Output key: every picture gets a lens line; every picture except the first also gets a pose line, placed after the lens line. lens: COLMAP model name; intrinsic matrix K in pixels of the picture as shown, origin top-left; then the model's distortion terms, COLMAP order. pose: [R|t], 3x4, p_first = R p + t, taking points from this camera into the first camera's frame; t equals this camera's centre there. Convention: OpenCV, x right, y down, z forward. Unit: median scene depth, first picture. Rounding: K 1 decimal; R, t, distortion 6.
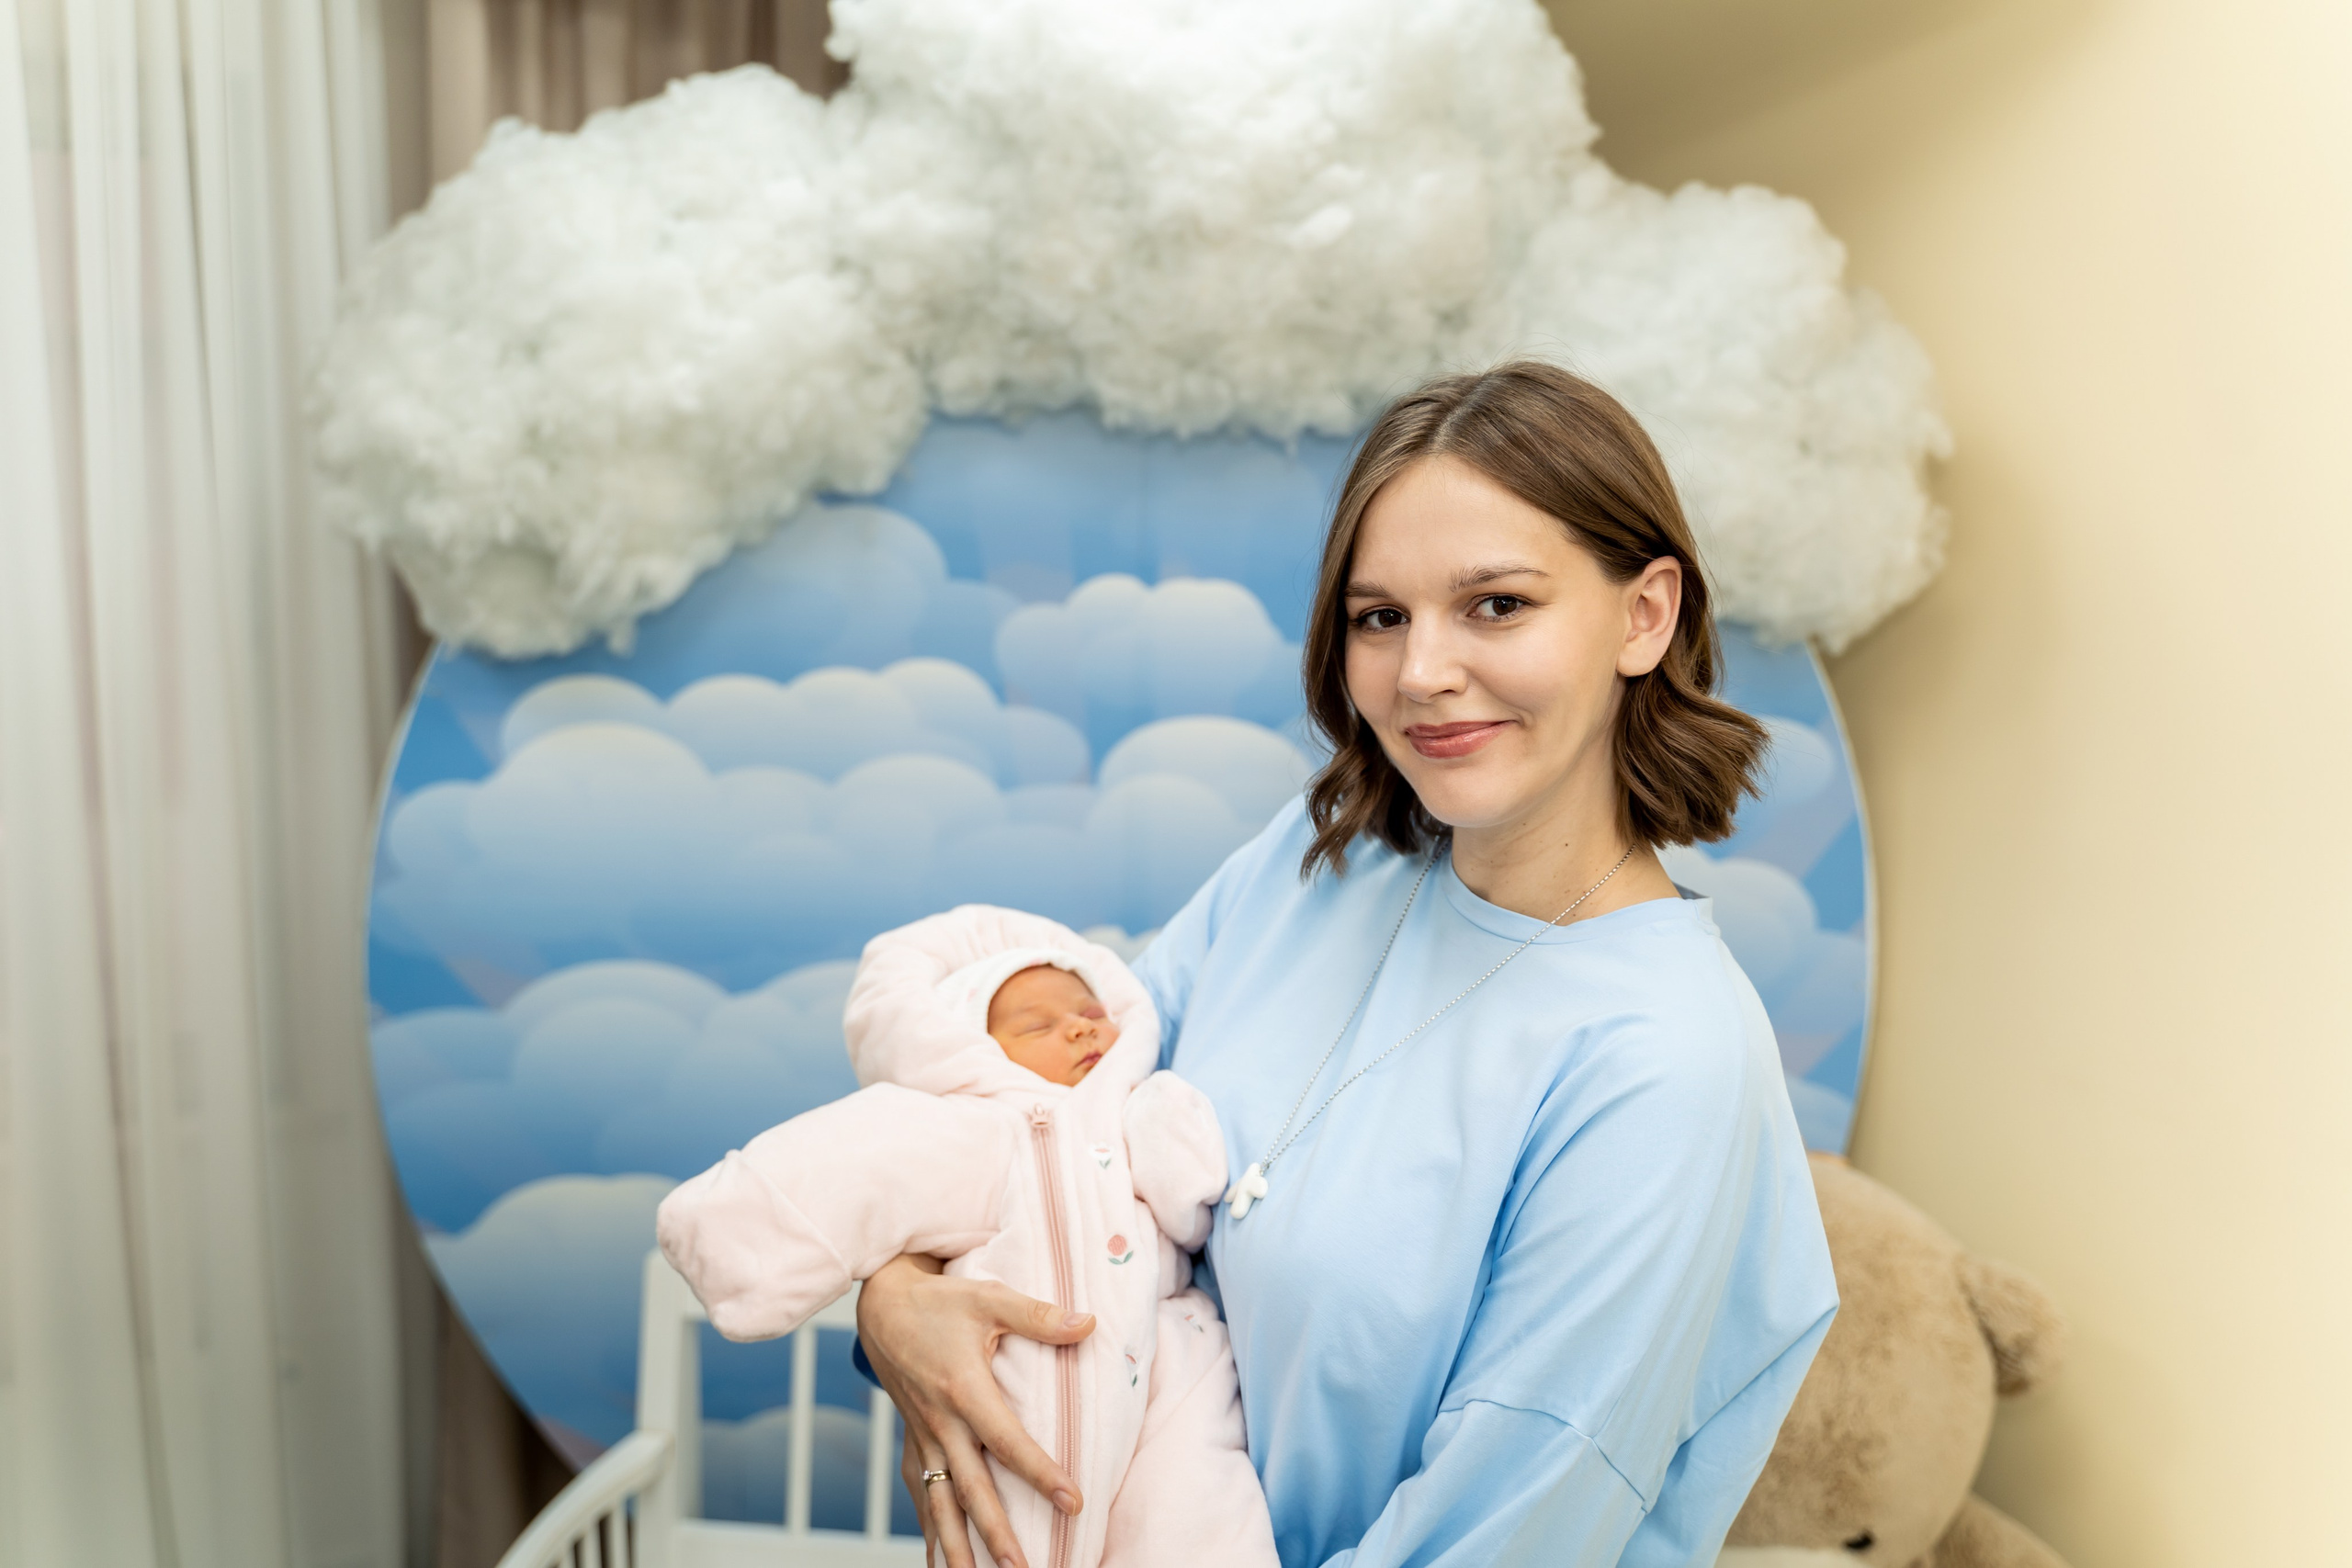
lens RADIAL K [[1939.1, 0, 1144.0], [0, 1939.1, 759.3], [0, 0, 1]] dist [0.006366, 0.004371]
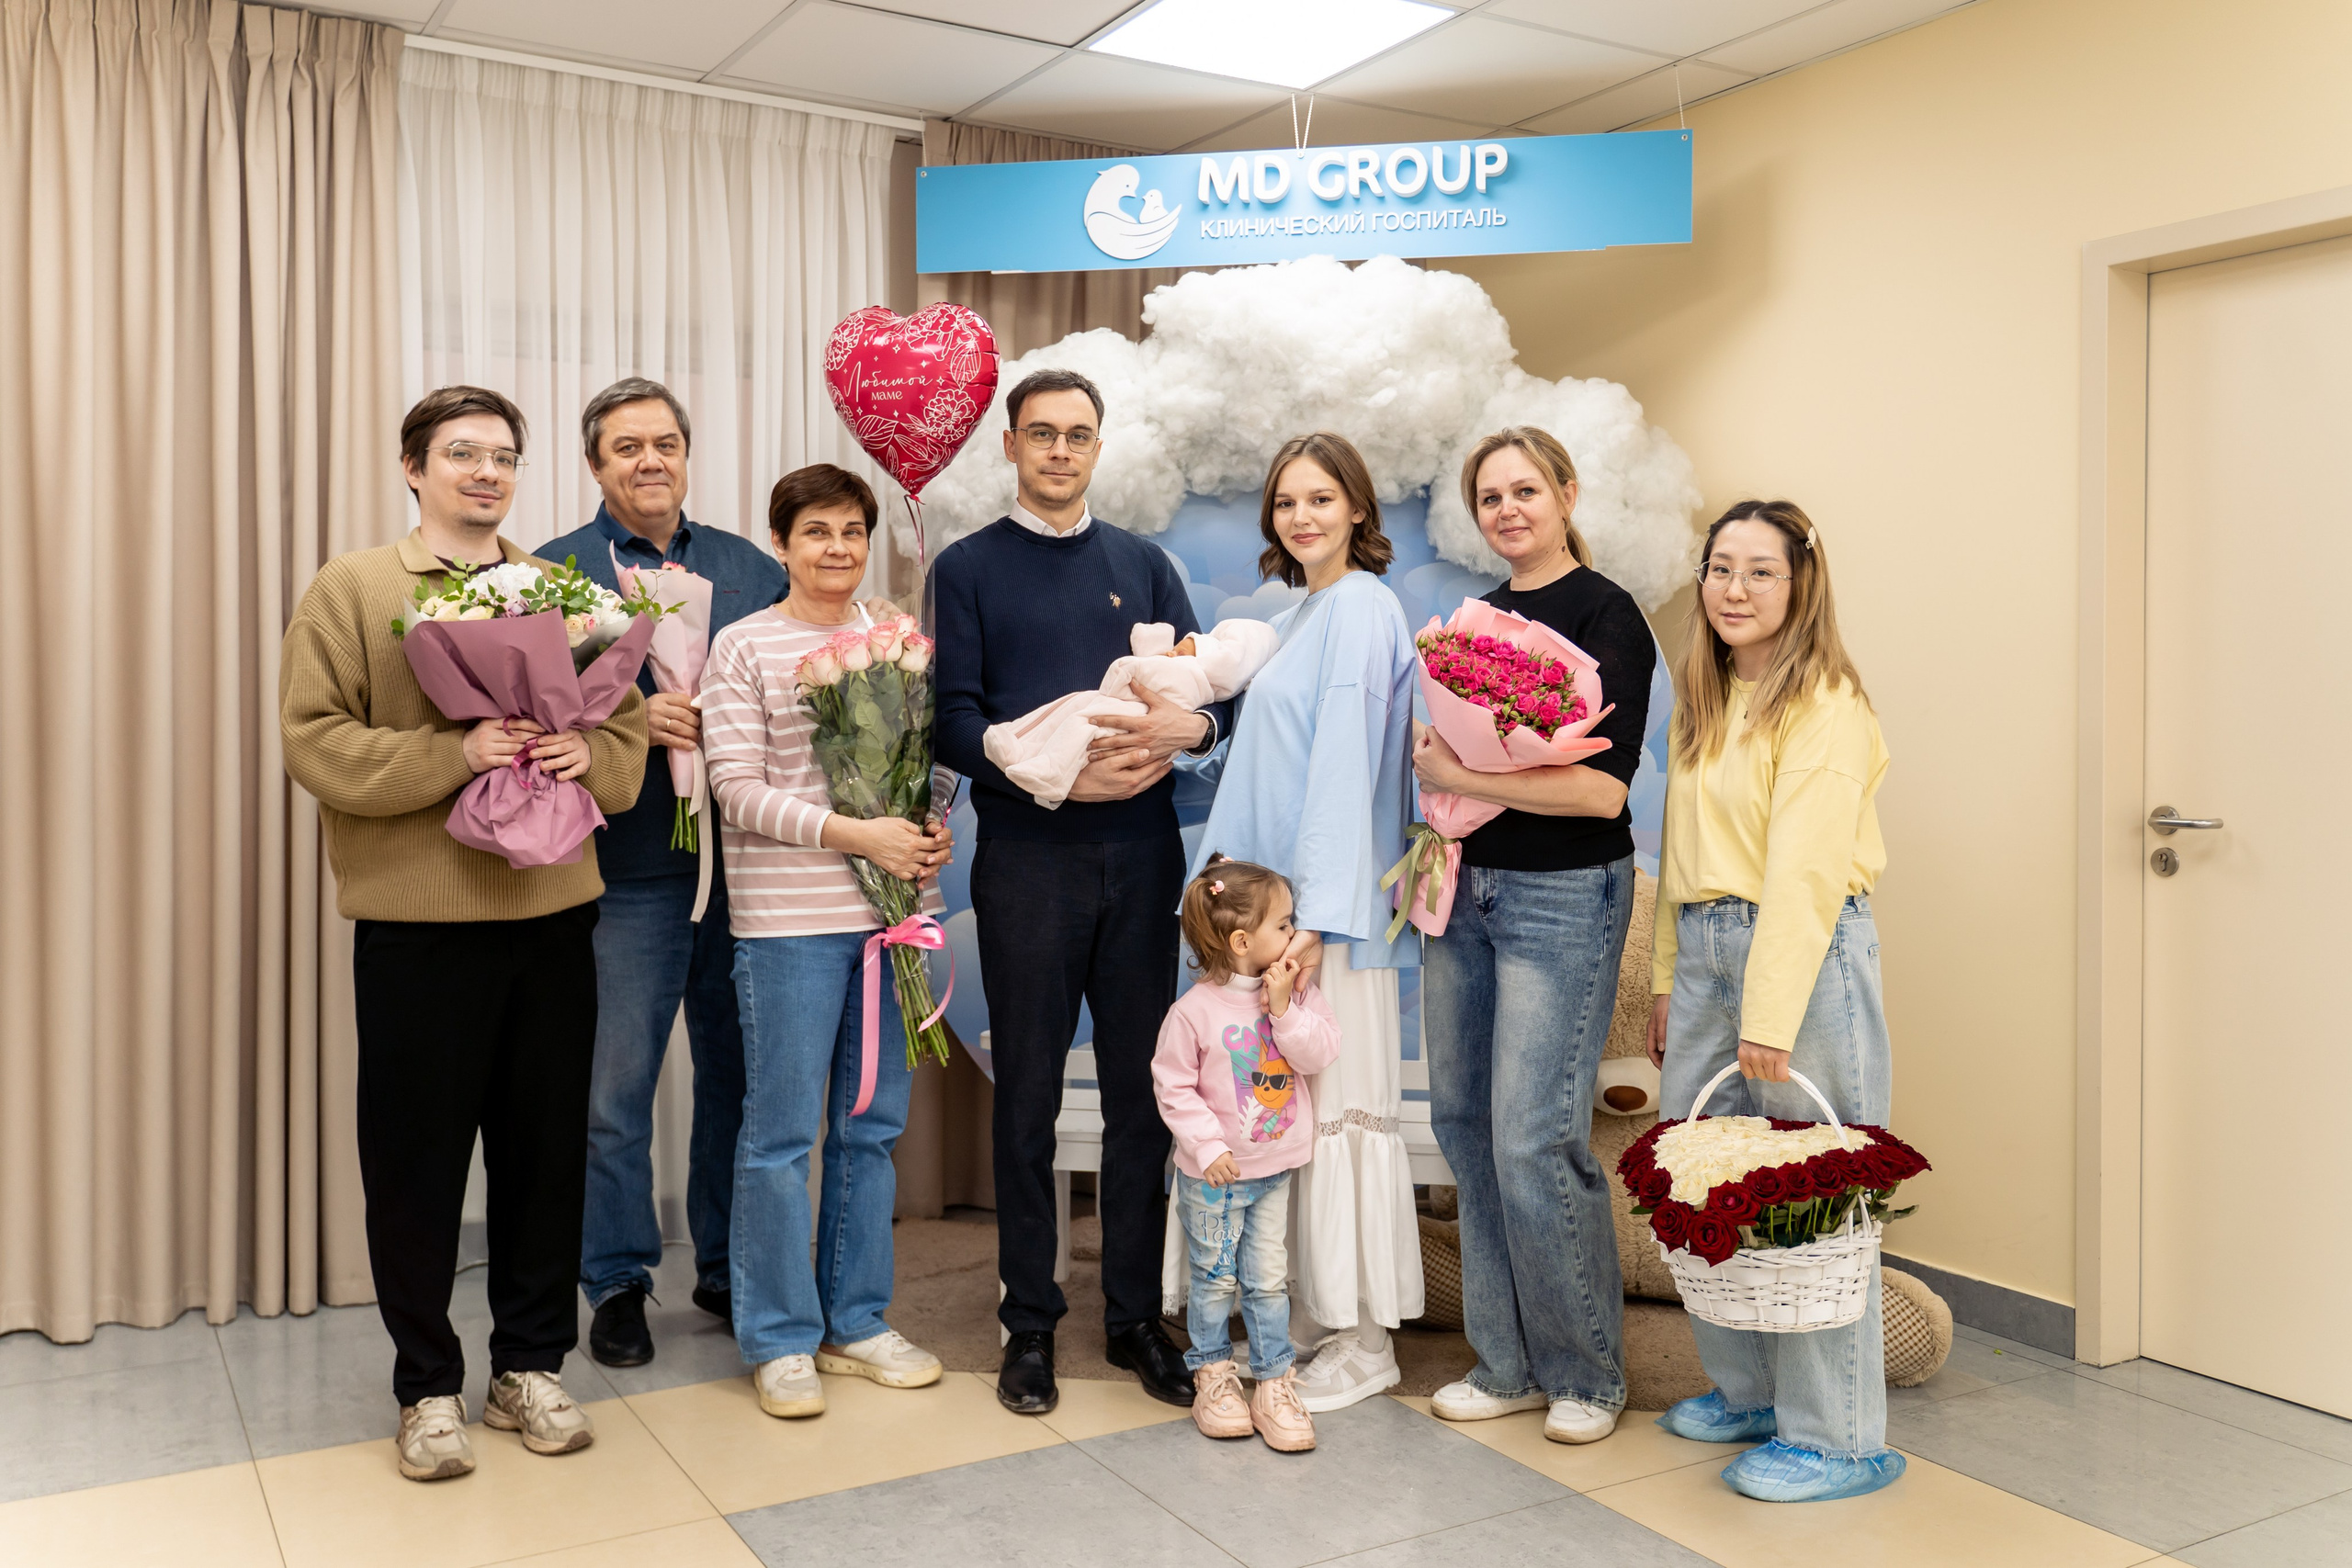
lens RADIAL K [[1700.7, 0, 1176.5], [0, 1700.7, 717.2], [0, 0, 1]] dist [0.017445, 0.003447]
pose [[0.999510, -0.007972, -0.030262, -0.072967], [0.004457, 0.993413, -0.114498, 0.261891], [0.030976, 0.114307, 0.992962, -0.747441]]
